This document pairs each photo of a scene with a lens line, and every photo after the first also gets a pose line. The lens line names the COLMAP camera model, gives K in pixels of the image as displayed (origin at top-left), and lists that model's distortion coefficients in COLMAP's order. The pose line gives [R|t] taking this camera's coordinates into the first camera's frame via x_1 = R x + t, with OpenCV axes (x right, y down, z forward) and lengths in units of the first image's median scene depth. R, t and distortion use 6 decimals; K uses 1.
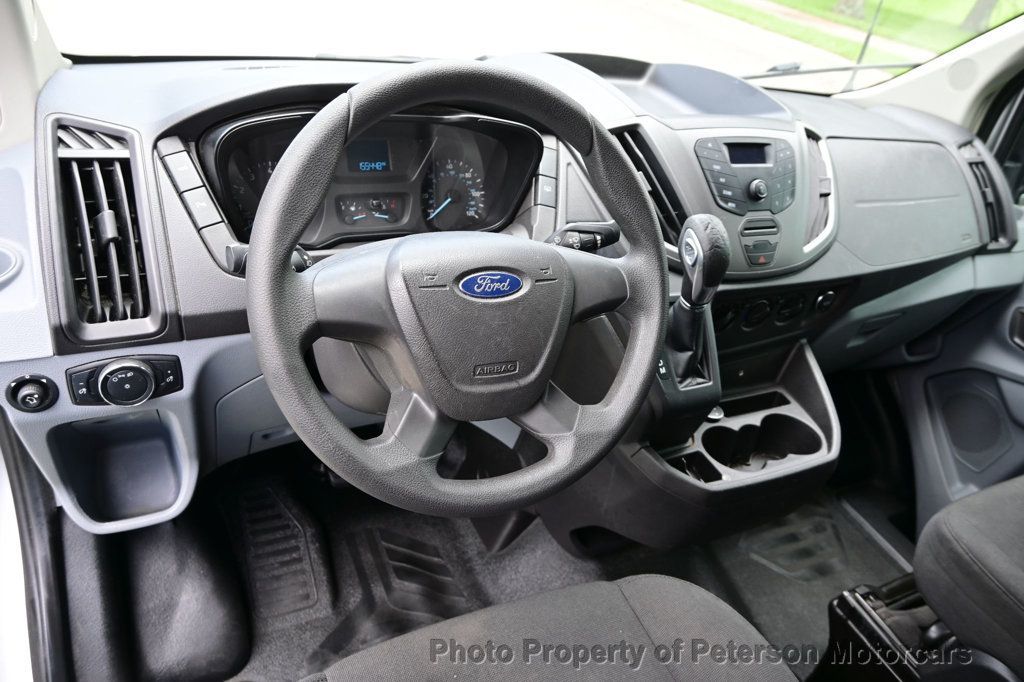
lens RADIAL K [[710.9, 0, 515.8], [0, 710.9, 343.0], [0, 0, 1]] dist [0.012993, -0.021009]
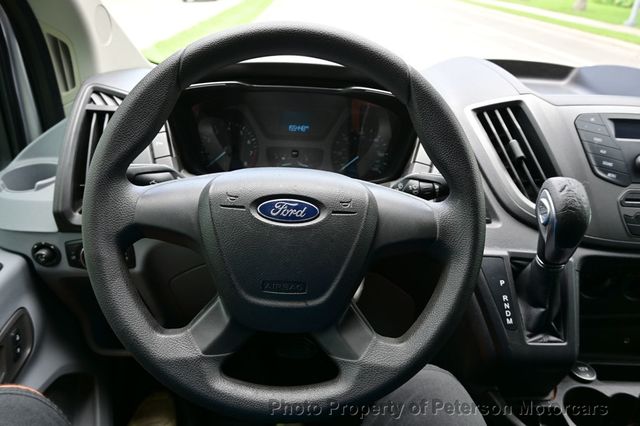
lens RADIAL K [[444.3, 0, 318.3], [0, 444.3, 213.3], [0, 0, 1]] dist [0.012993, -0.021009]
pose [[0.905810, 0.100525, -0.411586, 0.206088], [-0.151941, 0.983901, -0.094084, -0.013524], [0.395502, 0.147759, 0.906502, 0.270143]]
